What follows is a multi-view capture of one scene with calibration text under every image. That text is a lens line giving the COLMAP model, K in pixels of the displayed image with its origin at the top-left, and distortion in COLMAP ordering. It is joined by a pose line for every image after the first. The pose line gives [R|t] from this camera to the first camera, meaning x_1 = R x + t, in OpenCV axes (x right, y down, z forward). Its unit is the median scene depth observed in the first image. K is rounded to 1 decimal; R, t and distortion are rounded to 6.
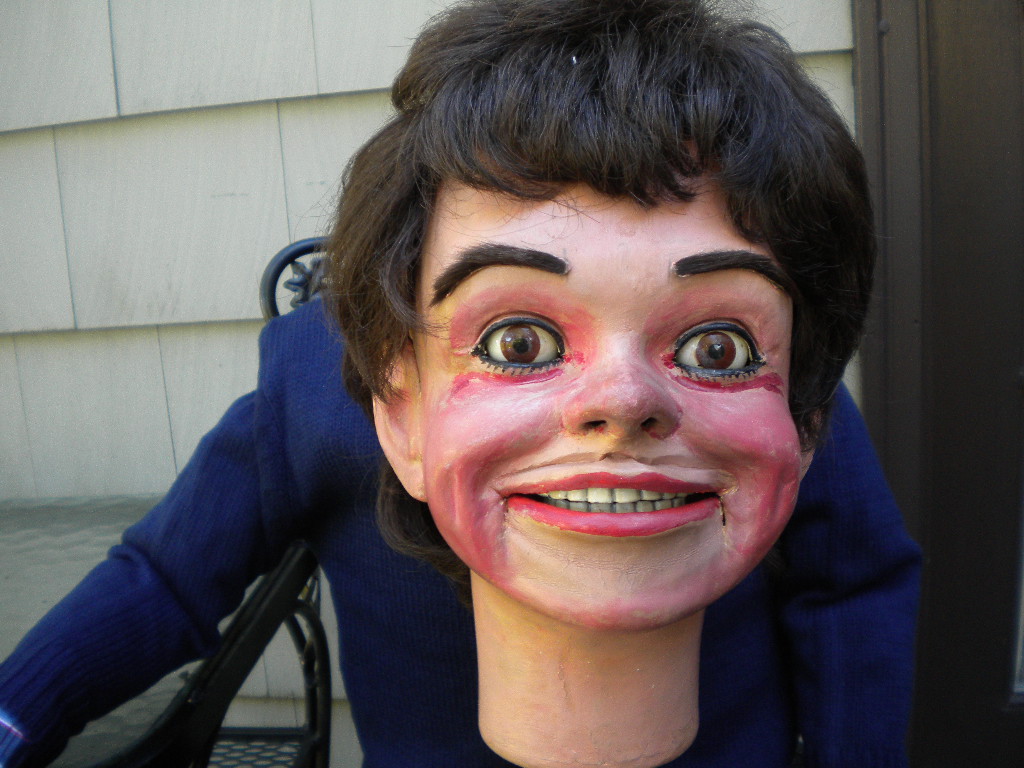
lens RADIAL K [[1060.5, 0, 513.2], [0, 1060.5, 378.9], [0, 0, 1]] dist [-0.110132, 0.000000]
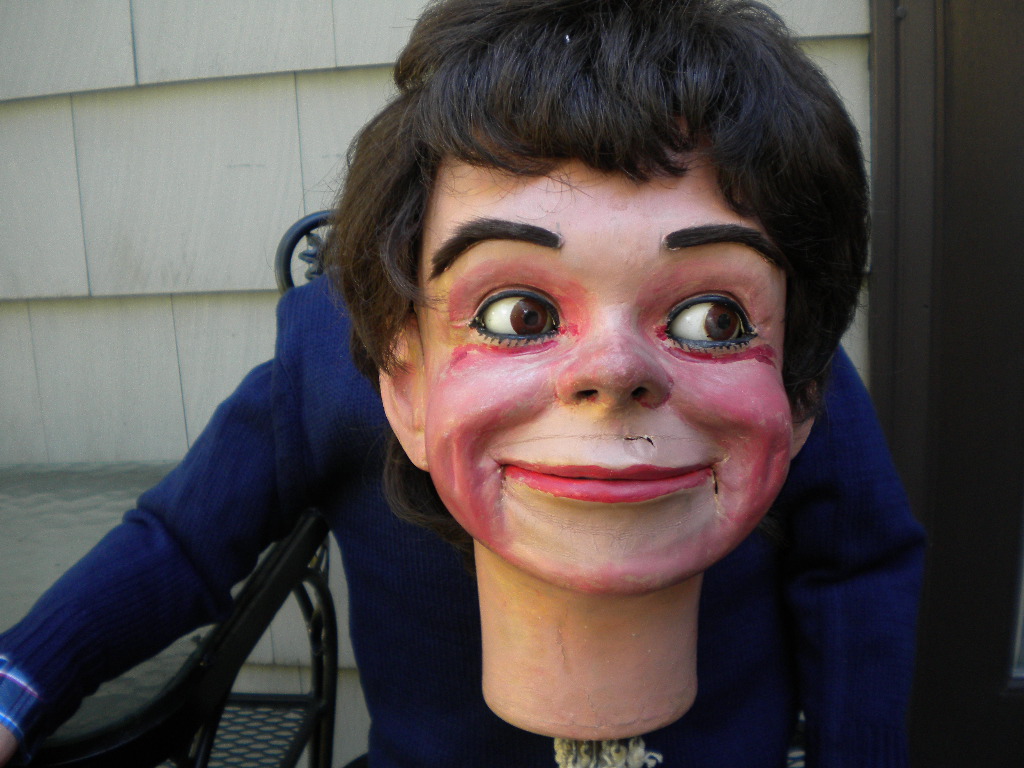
lens RADIAL K [[1060.5, 0, 516.5], [0, 1060.5, 379.1], [0, 0, 1]] dist [-0.110132, 0.000000]
pose [[0.999663, -0.000271, -0.025968, 0.033438], [0.000698, 0.999865, 0.016435, 0.011041], [0.025960, -0.016448, 0.999528, -0.028041]]
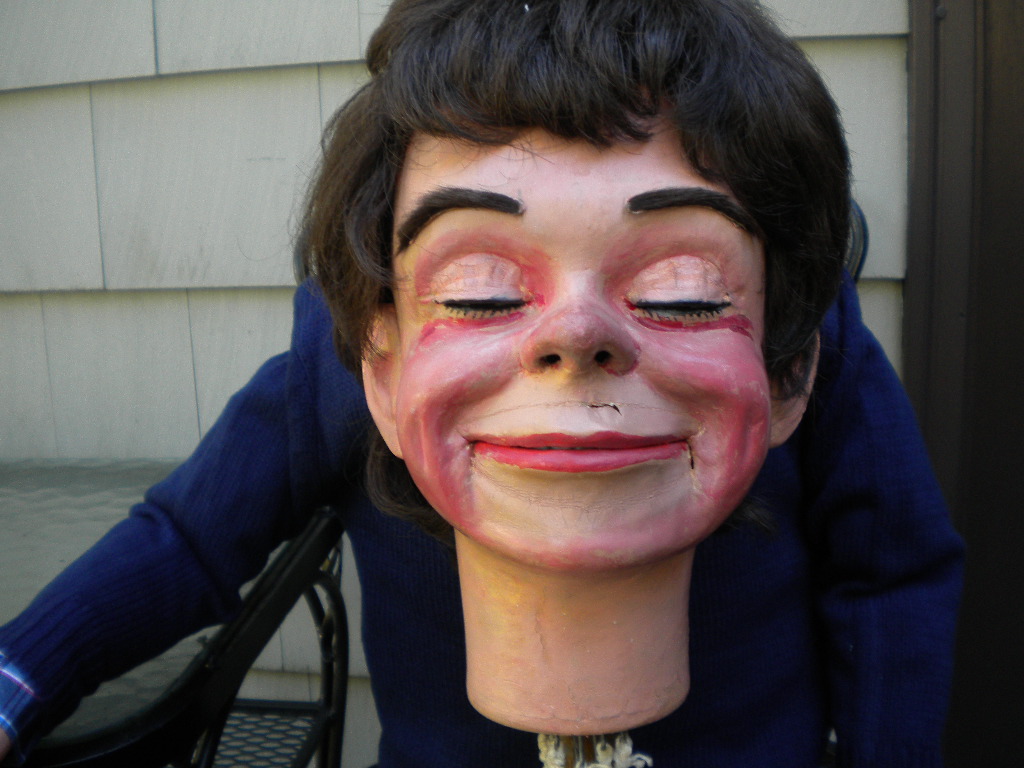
lens RADIAL K [[1060.5, 0, 521.2], [0, 1060.5, 379.1], [0, 0, 1]] dist [-0.110132, 0.000000]
pose [[0.997370, -0.016911, -0.070485, 0.113455], [0.013985, 0.999028, -0.041807, 0.096269], [0.071123, 0.040711, 0.996636, -0.002719]]
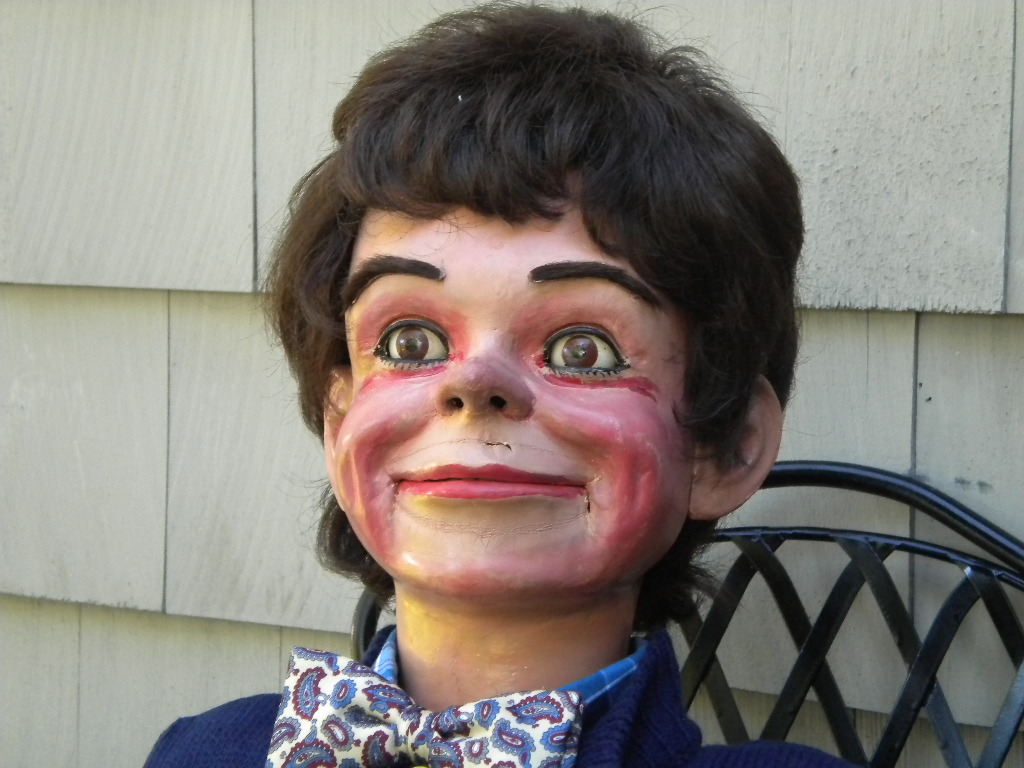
lens RADIAL K [[2349.9, 0, 515.4], [0, 2349.9, 386.6], [0, 0, 1]] dist [1.143261, 0.000000]
pose [[0.974671, 0.013809, -0.223215, 0.685209], [-0.049875, 0.986376, -0.156761, 0.406417], [0.218009, 0.163923, 0.962082, -1.424073]]
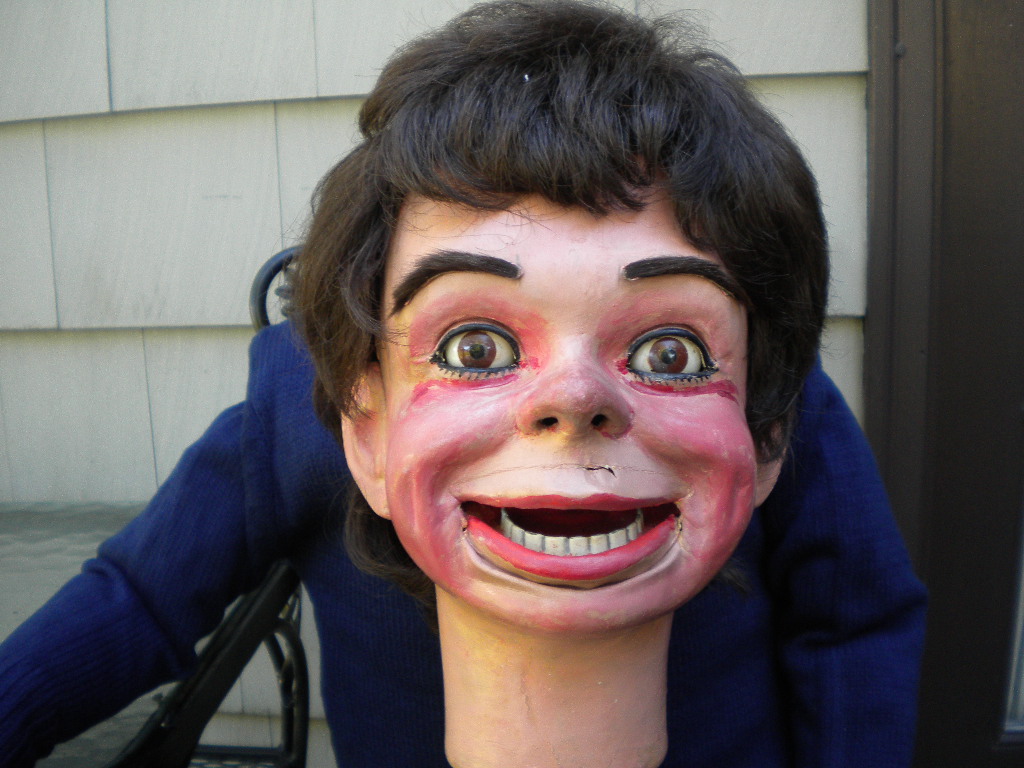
lens RADIAL K [[1060.5, 0, 512.2], [0, 1060.5, 375.1], [0, 0, 1]] dist [-0.110132, 0.000000]
pose [[0.999947, -0.004146, -0.009422, 0.050314], [0.003234, 0.995493, -0.094781, 0.088060], [0.009772, 0.094745, 0.995454, -0.018837]]
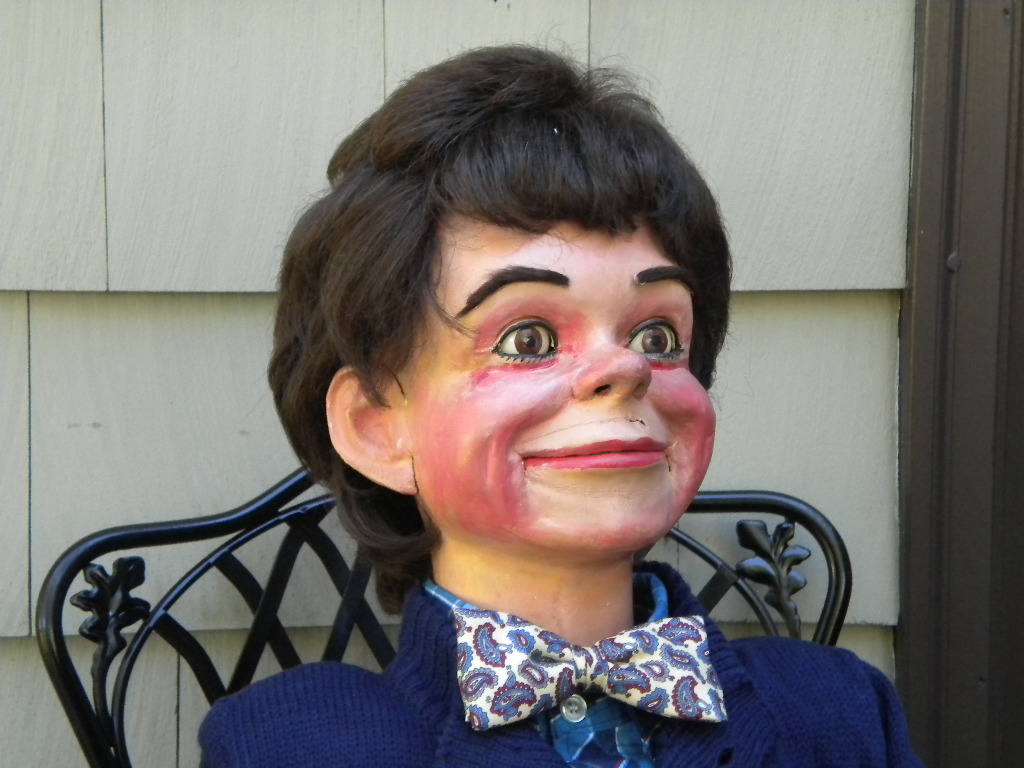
lens RADIAL K [[2349.9, 0, 515.9], [0, 2349.9, 385.4], [0, 0, 1]] dist [1.143261, 0.000000]
pose [[0.889122, -0.045614, 0.455391, -1.361951], [0.107847, 0.987882, -0.111614, 0.352061], [-0.444782, 0.148351, 0.883267, -1.610577]]
